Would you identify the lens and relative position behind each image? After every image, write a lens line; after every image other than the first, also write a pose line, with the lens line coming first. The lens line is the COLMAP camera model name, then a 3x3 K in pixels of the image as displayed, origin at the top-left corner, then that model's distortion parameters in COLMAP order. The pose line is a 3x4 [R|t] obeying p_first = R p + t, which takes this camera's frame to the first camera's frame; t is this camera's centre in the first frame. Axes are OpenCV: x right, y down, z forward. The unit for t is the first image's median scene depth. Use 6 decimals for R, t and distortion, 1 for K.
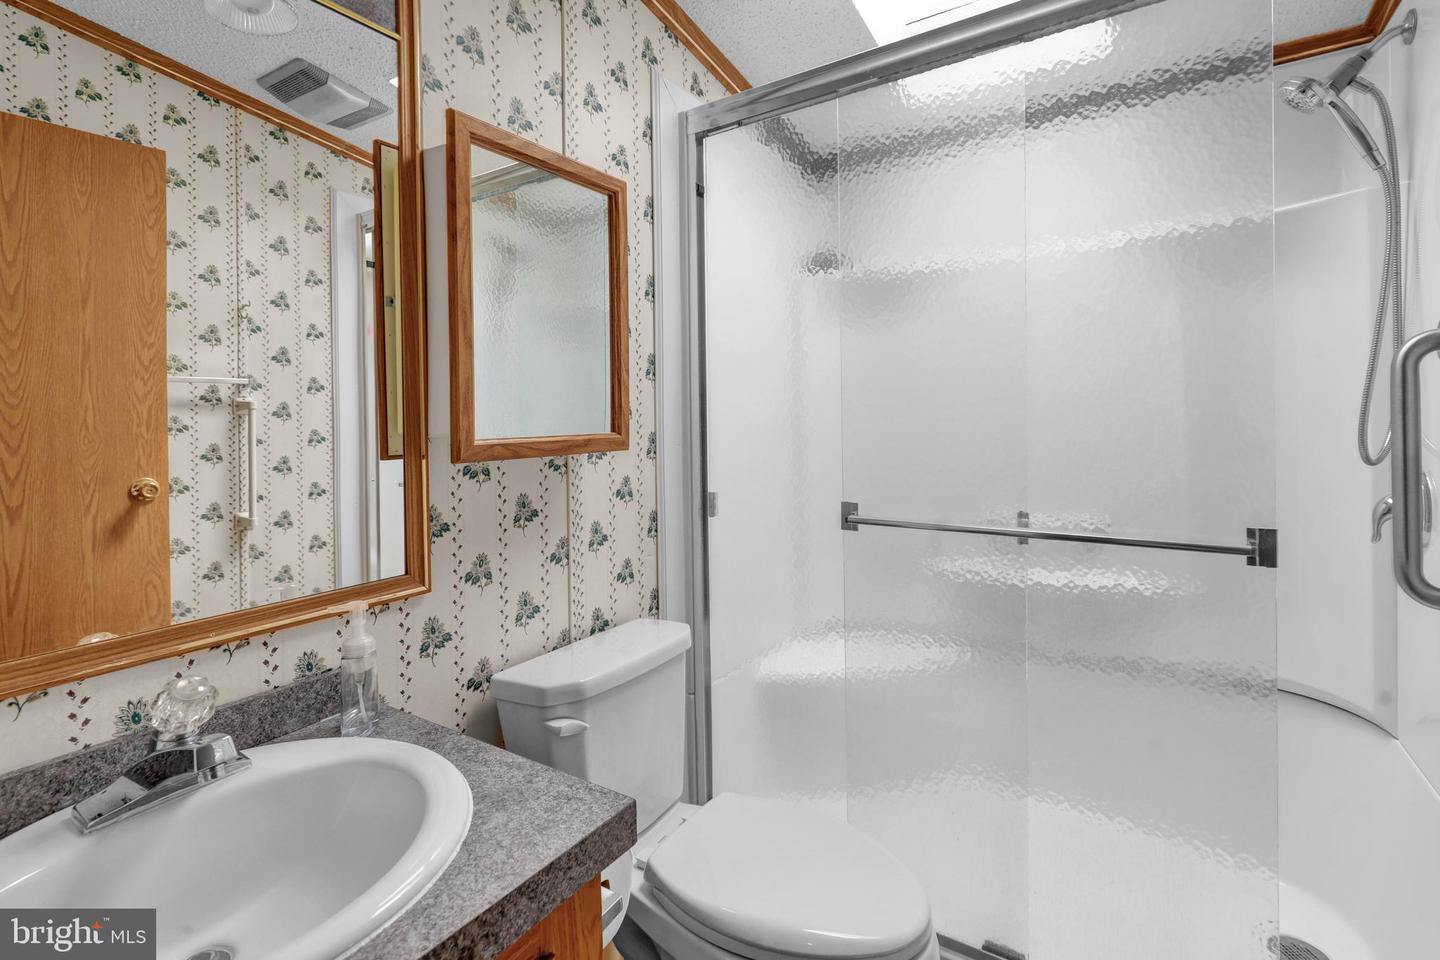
lens RADIAL K [[647.8, 0, 715.3], [0, 647.8, 426.2], [0, 0, 1]] dist [0.000415, 0.000174]
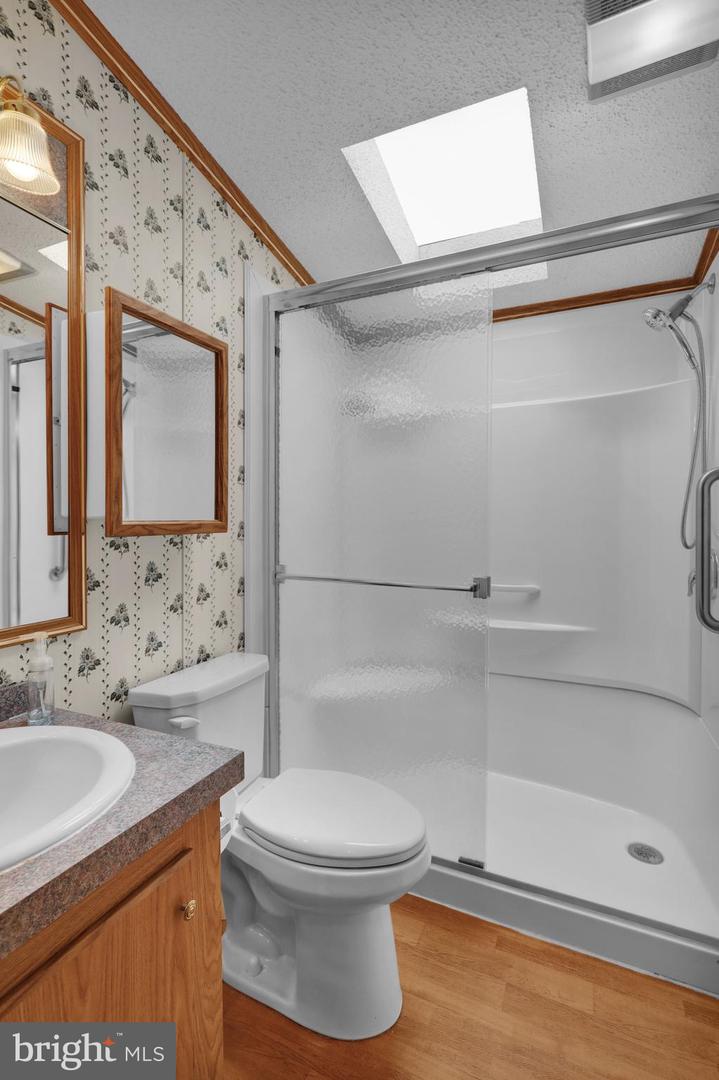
lens RADIAL K [[498.1, 0, 359.9], [0, 498.1, 536.2], [0, 0, 1]] dist [-0.000852, -0.000172]
pose [[0.984310, 0.009558, 0.176186, -0.041559], [-0.012797, 0.999769, 0.017257, 0.023804], [-0.175980, -0.019241, 0.984206, -0.139486]]
